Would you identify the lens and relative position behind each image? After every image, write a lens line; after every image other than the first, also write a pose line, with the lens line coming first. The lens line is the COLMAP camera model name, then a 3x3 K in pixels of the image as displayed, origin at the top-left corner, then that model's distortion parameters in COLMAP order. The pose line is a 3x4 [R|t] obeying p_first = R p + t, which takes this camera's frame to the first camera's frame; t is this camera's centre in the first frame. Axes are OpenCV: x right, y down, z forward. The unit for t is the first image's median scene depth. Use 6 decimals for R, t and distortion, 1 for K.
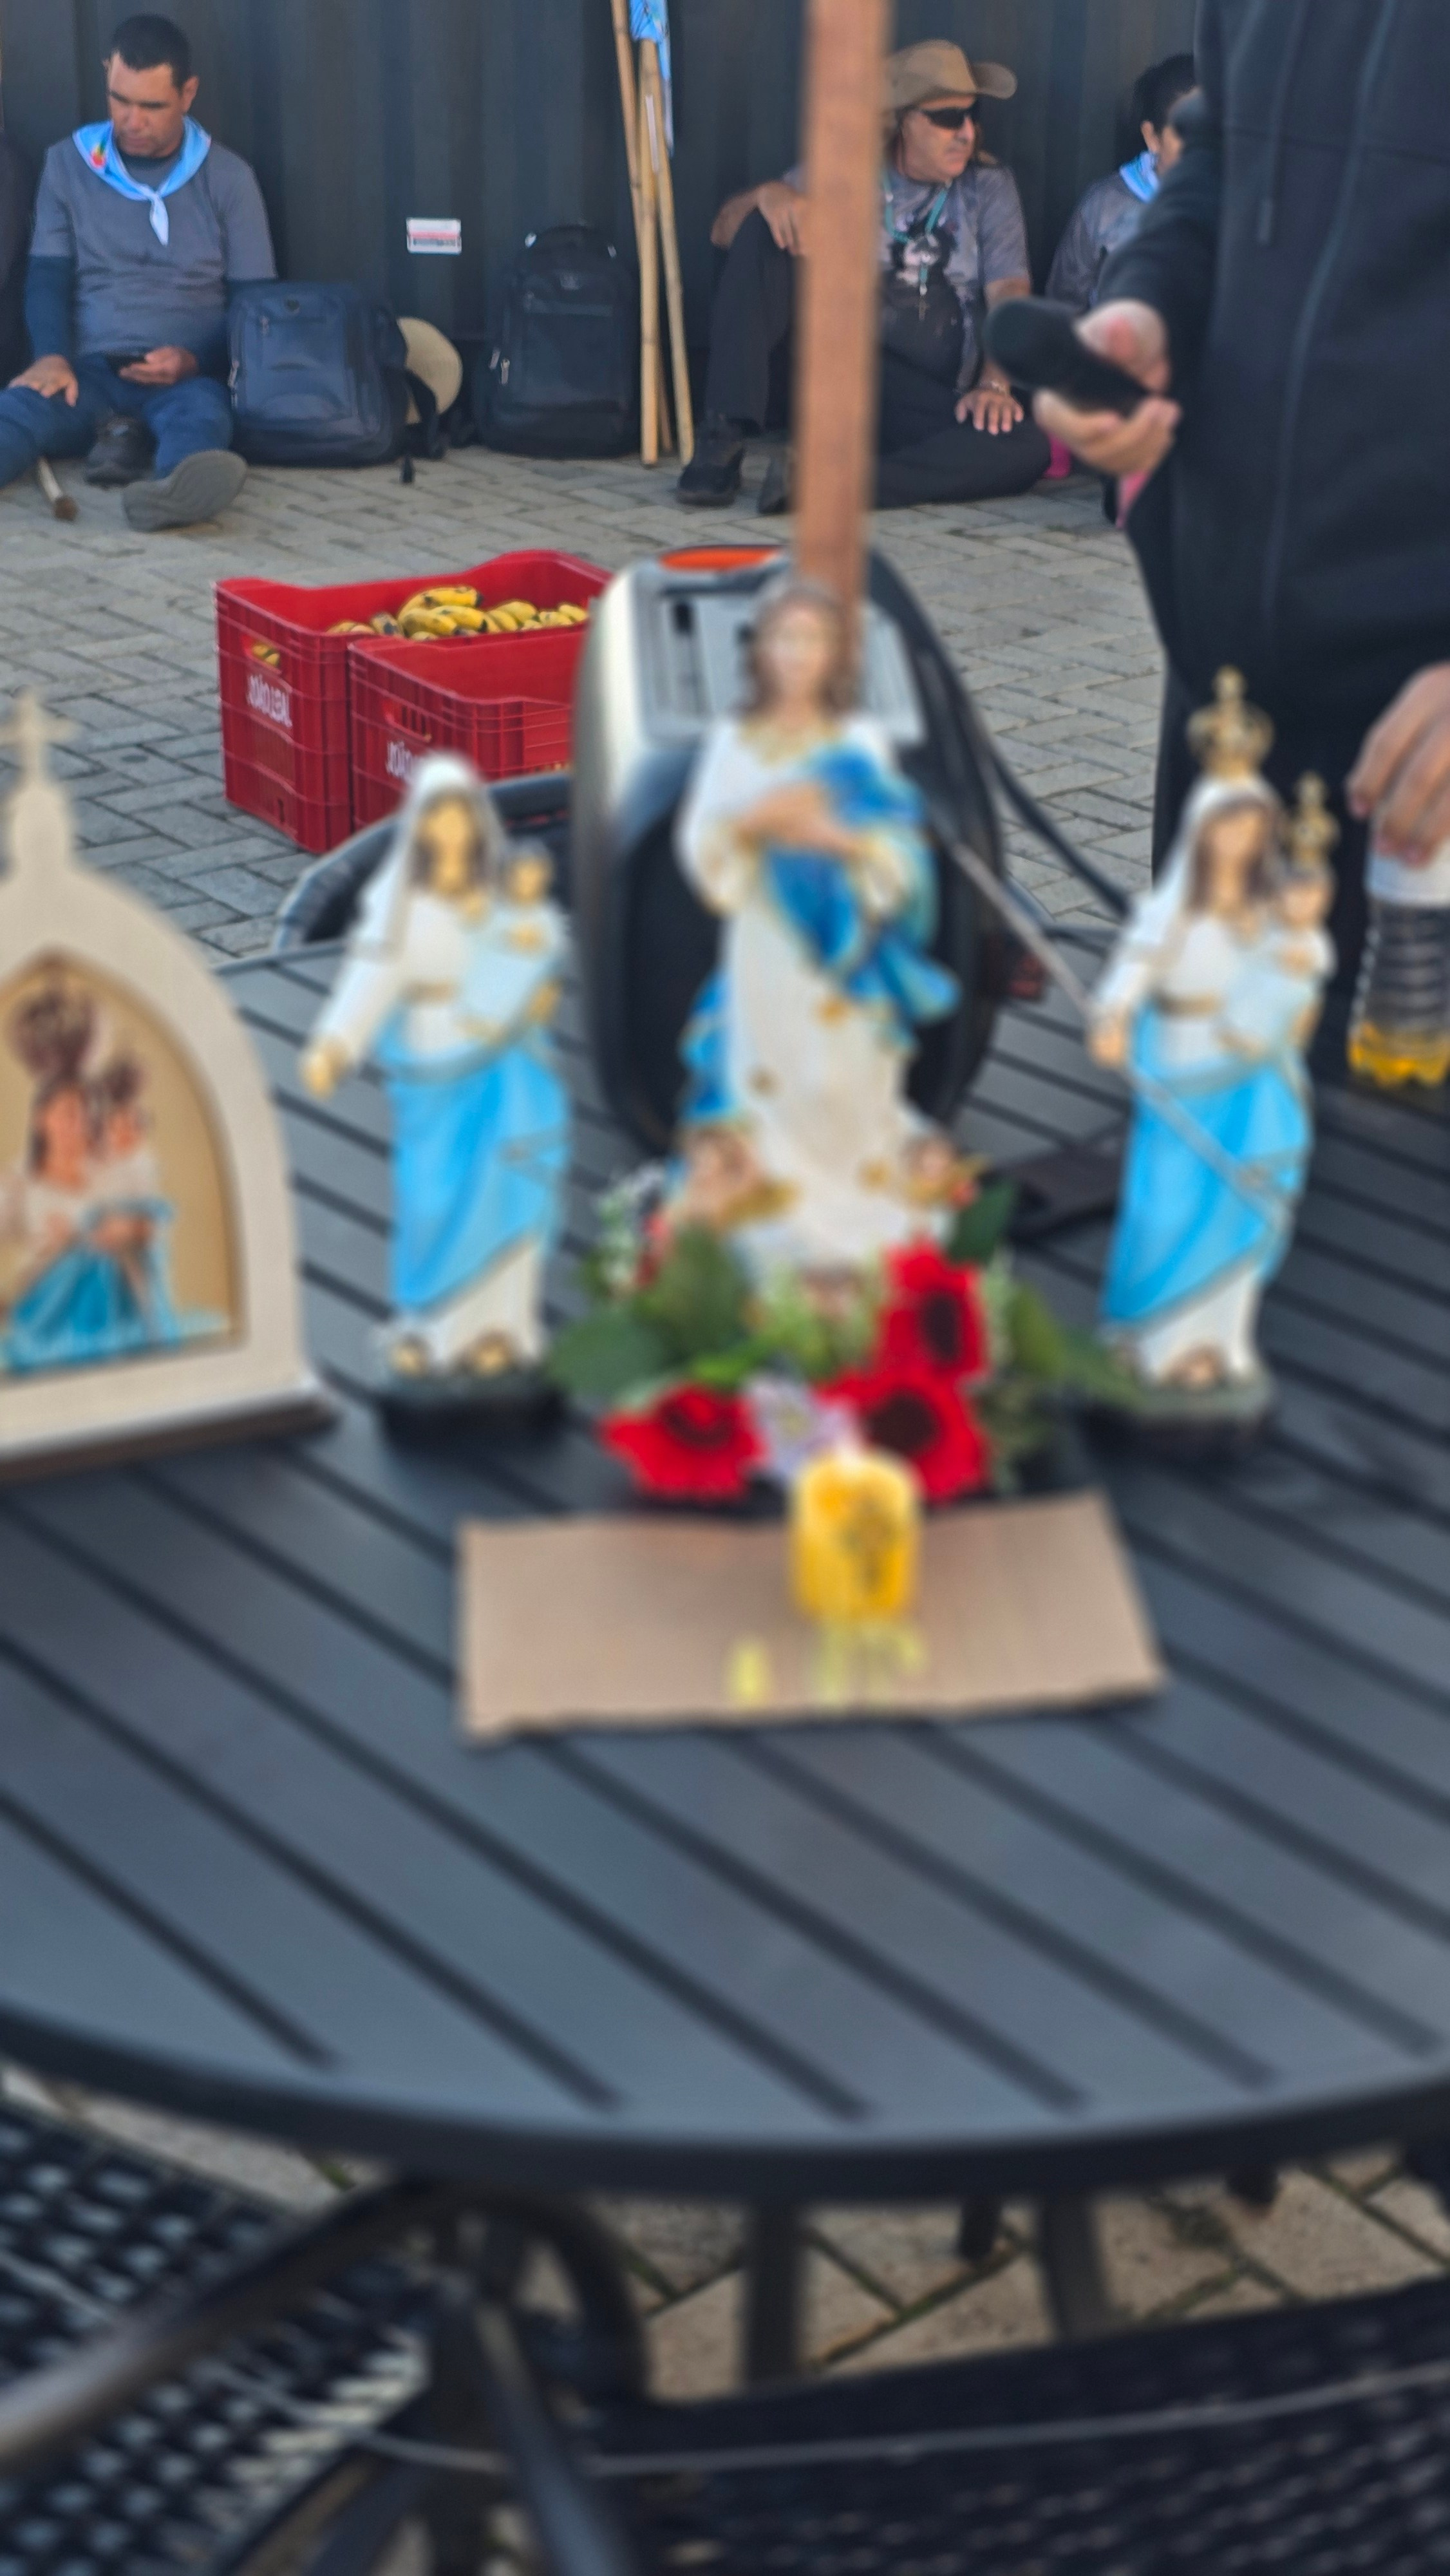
lens RADIAL K [[3496.7, 0, 781.7], [0, 3496.7, 1295.1], [0, 0, 1]] dist [0.040627, 0.000000]
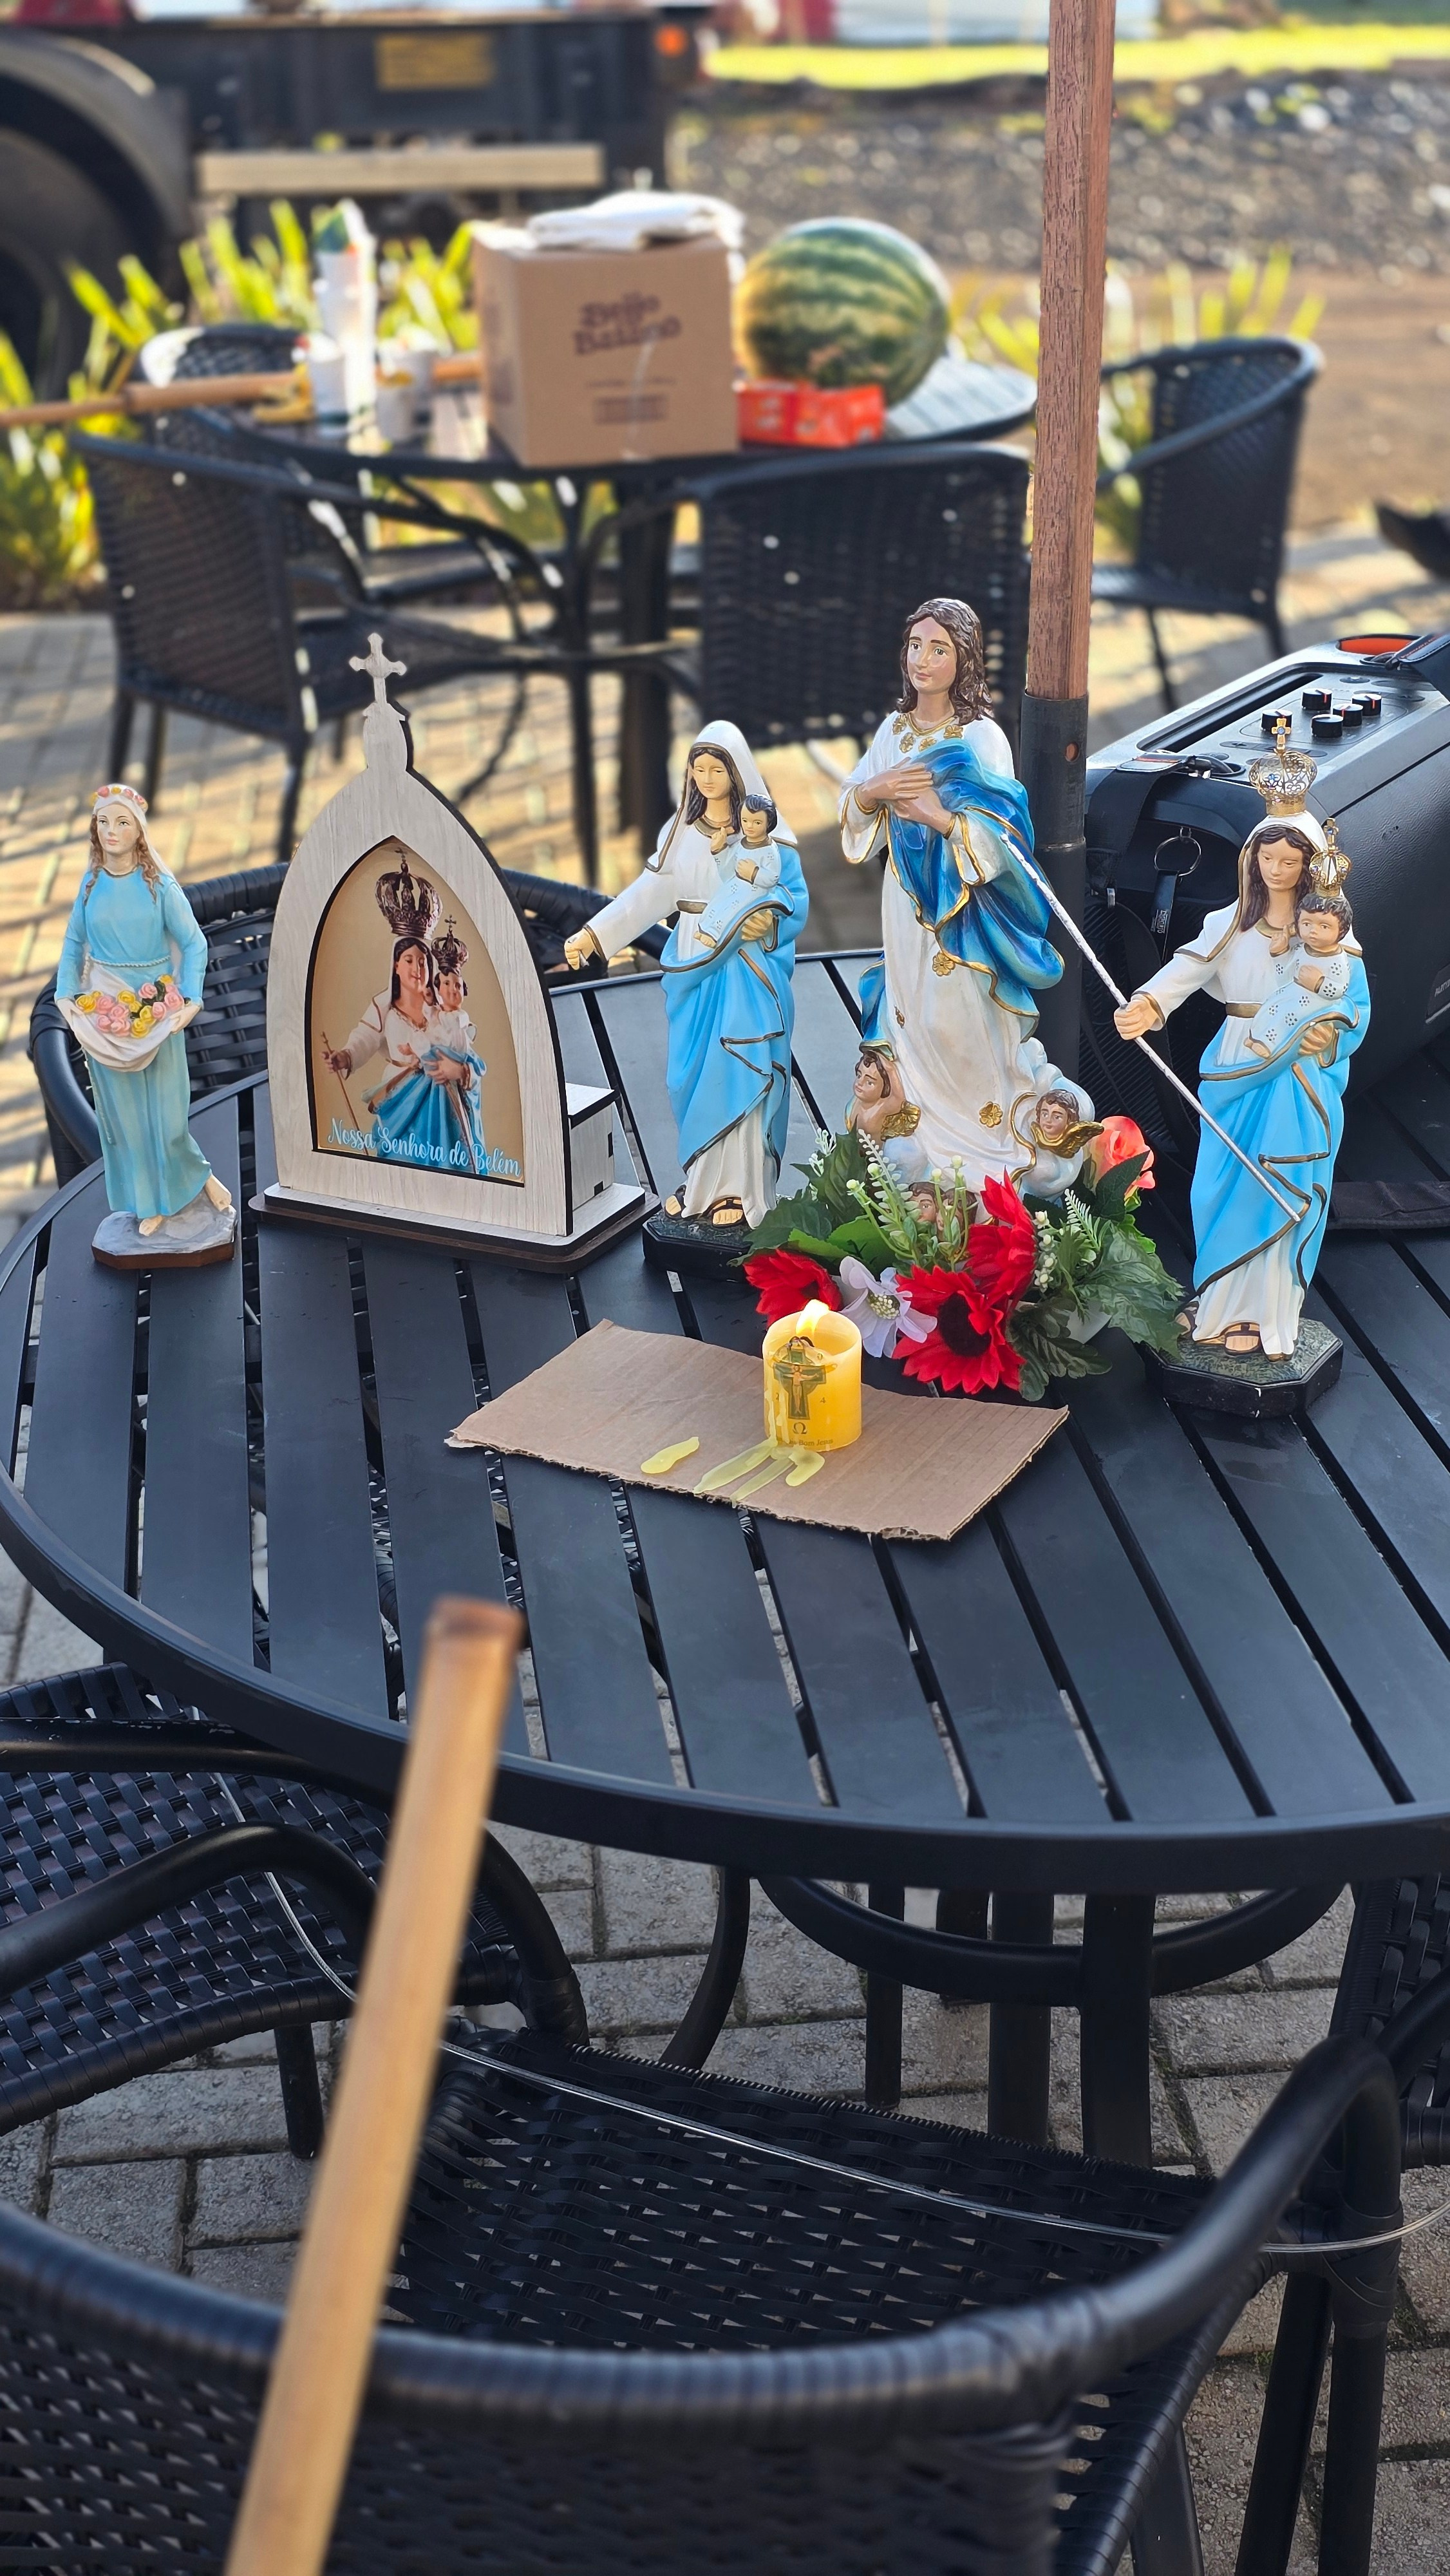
lens RADIAL K [[3496.7, 0, 720.8], [0, 3496.7, 1315.4], [0, 0, 1]] dist [0.040627, 0.000000]
pose [[0.812467, 0.193882, -0.549824, 0.617881], [-0.218866, 0.975538, 0.020586, 0.027547], [0.540366, 0.103612, 0.835027, -0.028374]]
